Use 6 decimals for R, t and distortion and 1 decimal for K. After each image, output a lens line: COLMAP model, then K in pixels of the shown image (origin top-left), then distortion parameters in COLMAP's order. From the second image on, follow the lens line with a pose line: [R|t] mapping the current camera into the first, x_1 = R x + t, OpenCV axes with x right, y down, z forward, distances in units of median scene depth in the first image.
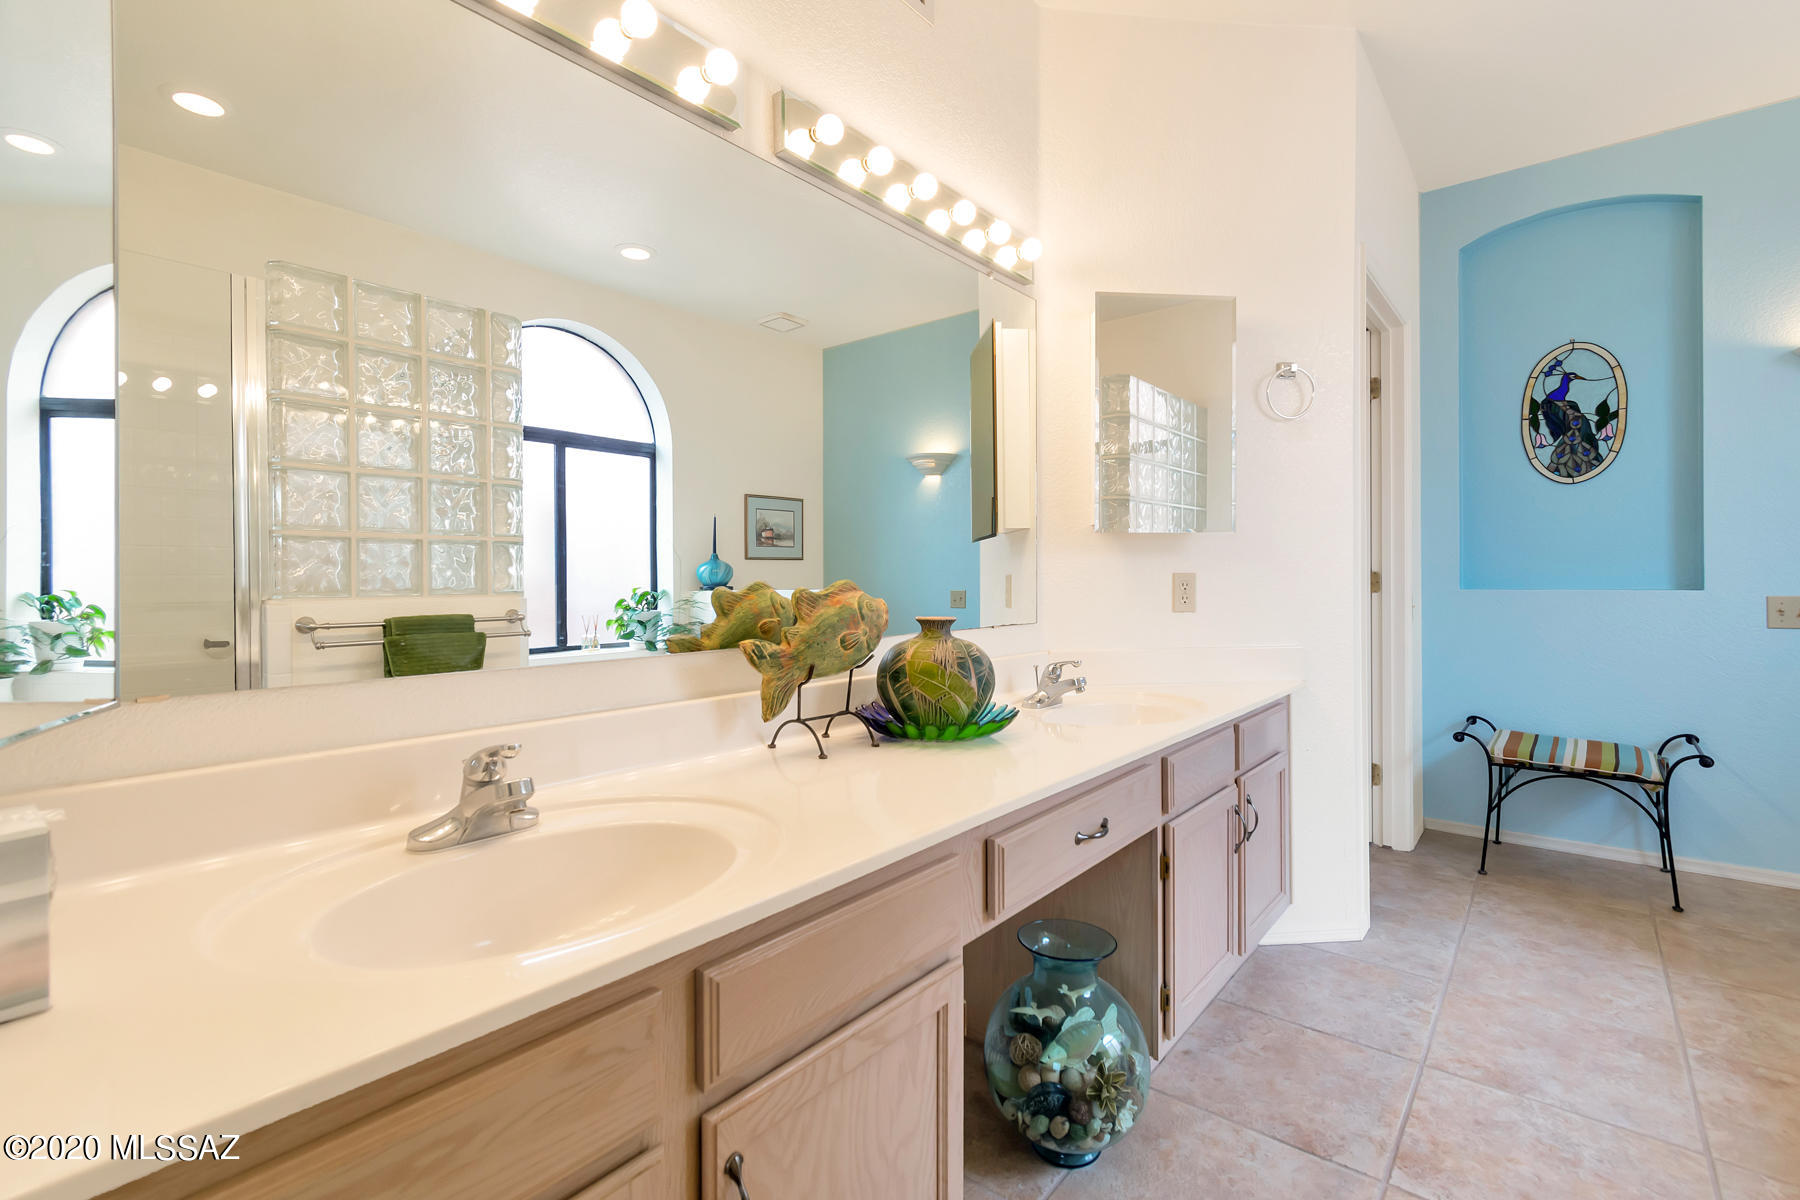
lens RADIAL K [[815.5, 0, 898.5], [0, 815.5, 593.4], [0, 0, 1]] dist [0.001738, -0.001202]
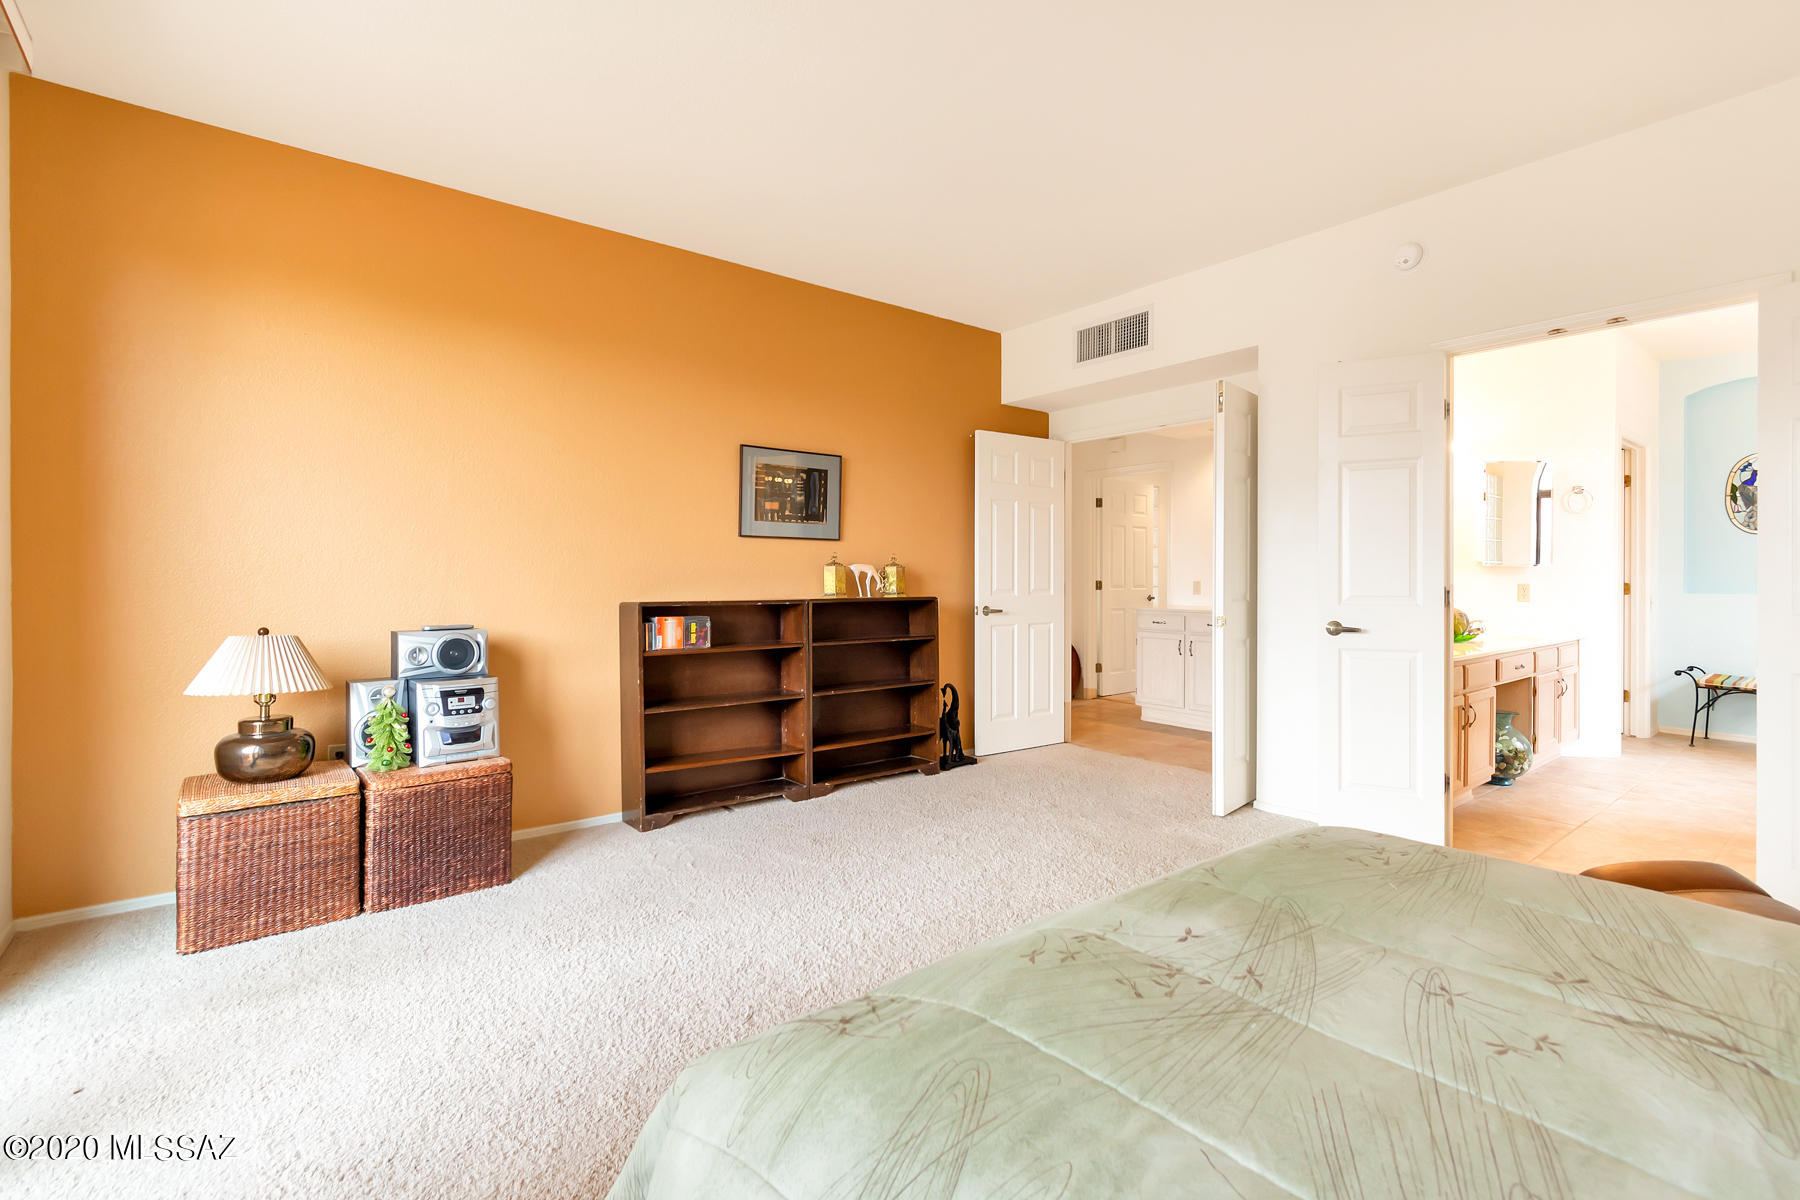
lens RADIAL K [[815.5, 0, 899.5], [0, 815.5, 590.8], [0, 0, 1]] dist [0.001738, -0.001202]
pose [[0.979087, 0.011200, -0.203132, -0.620309], [-0.012310, 0.999915, -0.004203, 0.017226], [0.203068, 0.006616, 0.979142, -1.088662]]
